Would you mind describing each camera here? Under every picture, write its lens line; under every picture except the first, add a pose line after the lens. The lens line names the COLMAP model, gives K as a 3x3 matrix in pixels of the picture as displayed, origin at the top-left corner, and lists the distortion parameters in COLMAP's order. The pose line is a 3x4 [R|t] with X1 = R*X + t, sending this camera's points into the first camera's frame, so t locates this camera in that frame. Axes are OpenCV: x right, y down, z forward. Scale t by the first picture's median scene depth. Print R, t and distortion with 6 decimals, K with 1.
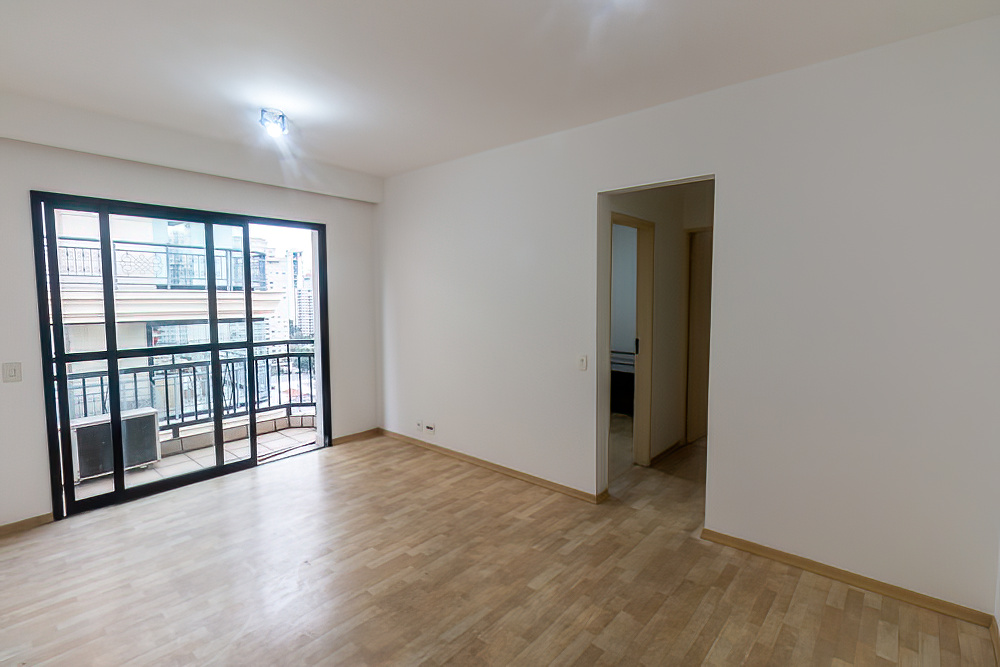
lens RADIAL K [[468.9, 0, 496.8], [0, 468.9, 324.9], [0, 0, 1]] dist [0.005381, 0.000131]
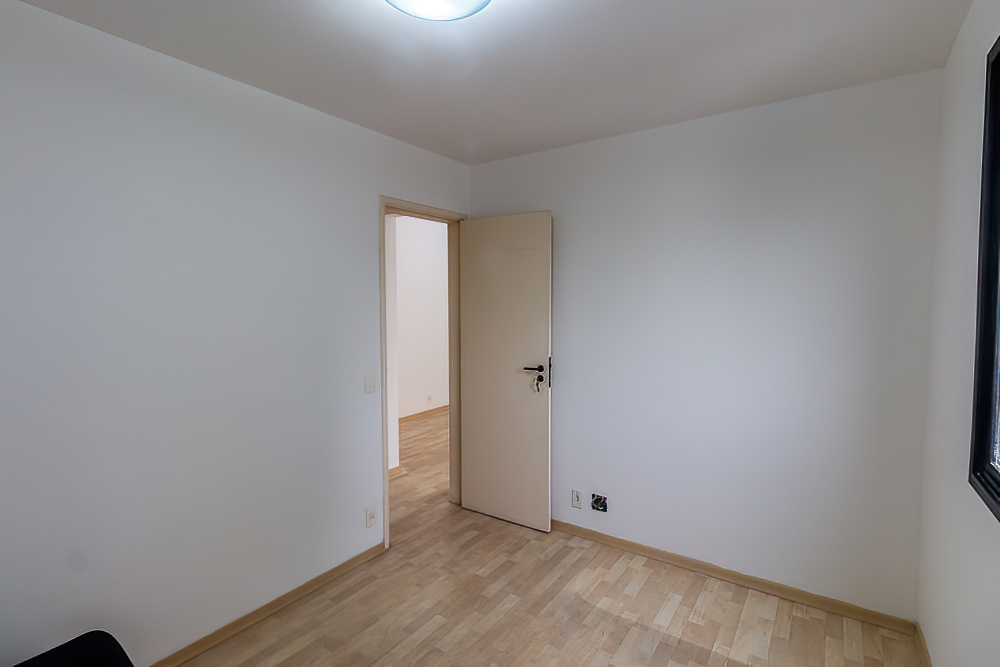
lens RADIAL K [[476.3, 0, 513.6], [0, 476.3, 326.8], [0, 0, 1]] dist [0.003125, -0.000182]
pose [[-0.989928, 0.009319, -0.141265, 0.320648], [-0.007292, 0.993150, 0.116615, -0.169551], [0.141384, 0.116471, -0.983079, 2.595894]]
